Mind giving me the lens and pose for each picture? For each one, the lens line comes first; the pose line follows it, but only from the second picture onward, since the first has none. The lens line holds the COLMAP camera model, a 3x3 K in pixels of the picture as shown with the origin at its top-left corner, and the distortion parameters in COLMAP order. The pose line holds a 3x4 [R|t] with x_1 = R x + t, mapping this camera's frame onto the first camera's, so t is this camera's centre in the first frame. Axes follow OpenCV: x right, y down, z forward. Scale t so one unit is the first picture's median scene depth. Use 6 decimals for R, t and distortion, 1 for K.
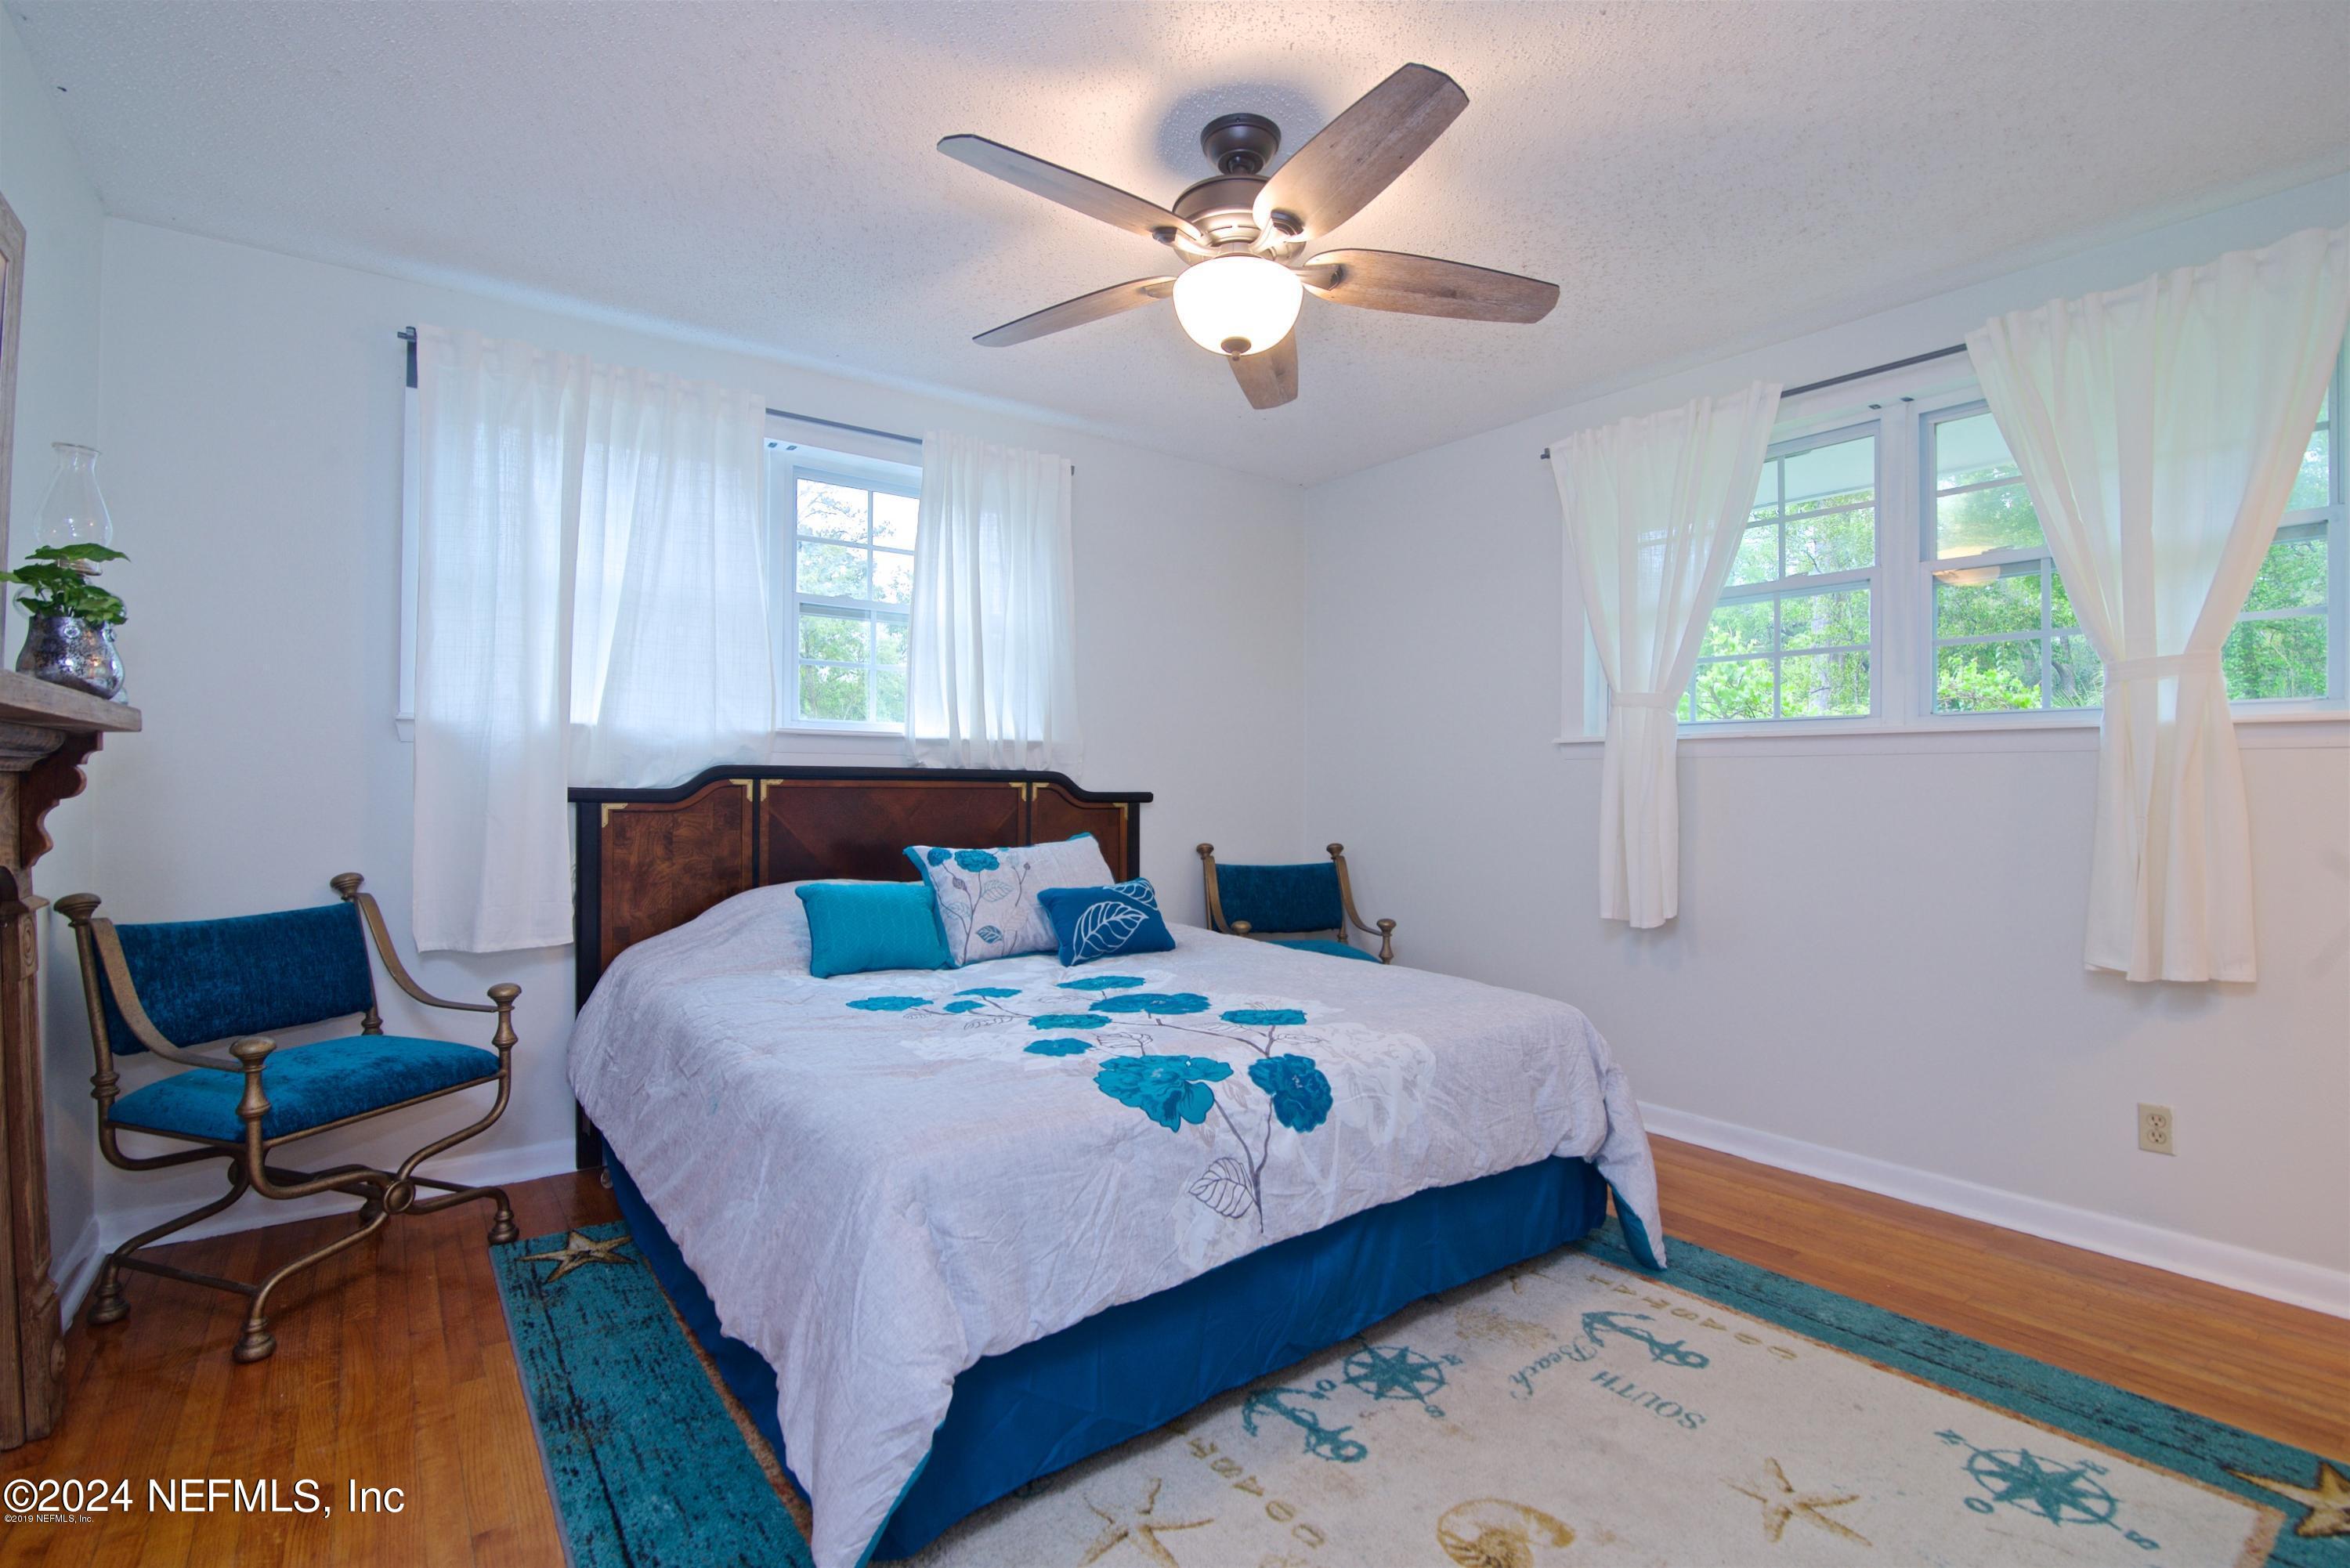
lens RADIAL K [[1077.6, 0, 1197.8], [0, 1077.6, 785.3], [0, 0, 1]] dist [-0.005143, -0.000673]
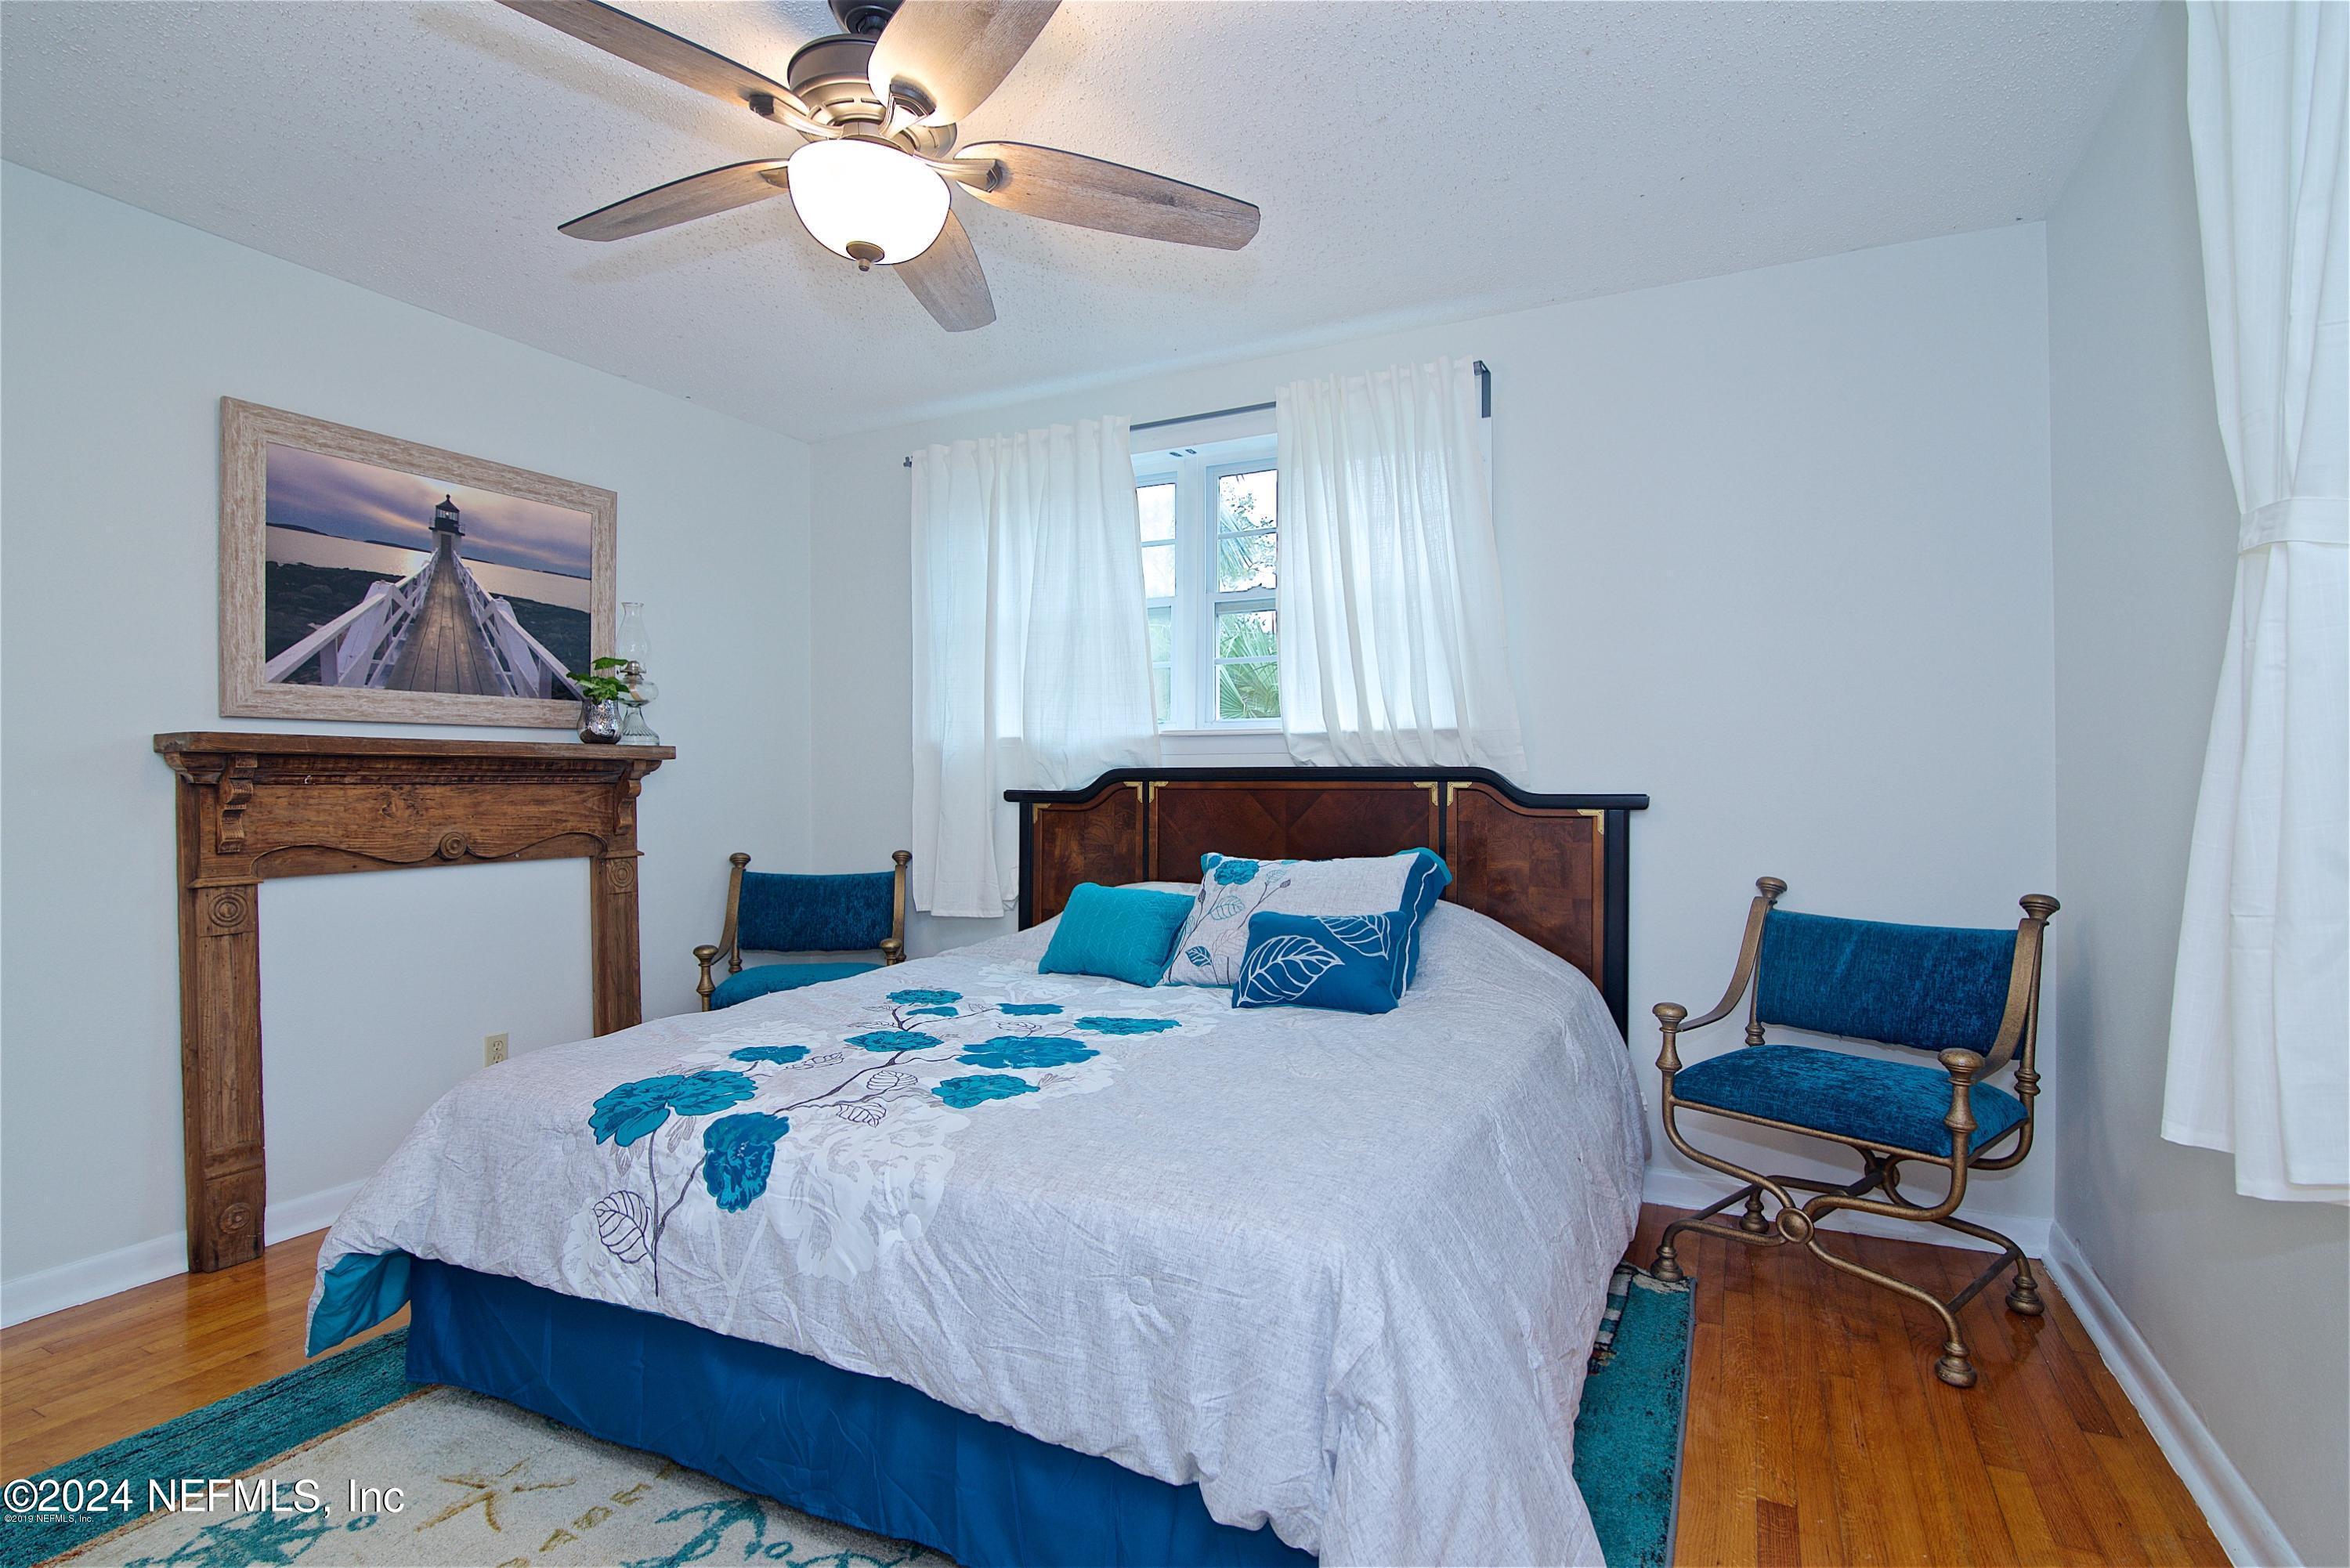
lens RADIAL K [[1149.9, 0, 1183.2], [0, 1149.9, 788.4], [0, 0, 1]] dist [-0.012391, -0.001863]
pose [[0.424768, -0.004396, -0.905292, 0.627109], [0.004452, 0.999986, -0.002767, 0.004325], [0.905291, -0.002855, 0.424782, 0.574566]]
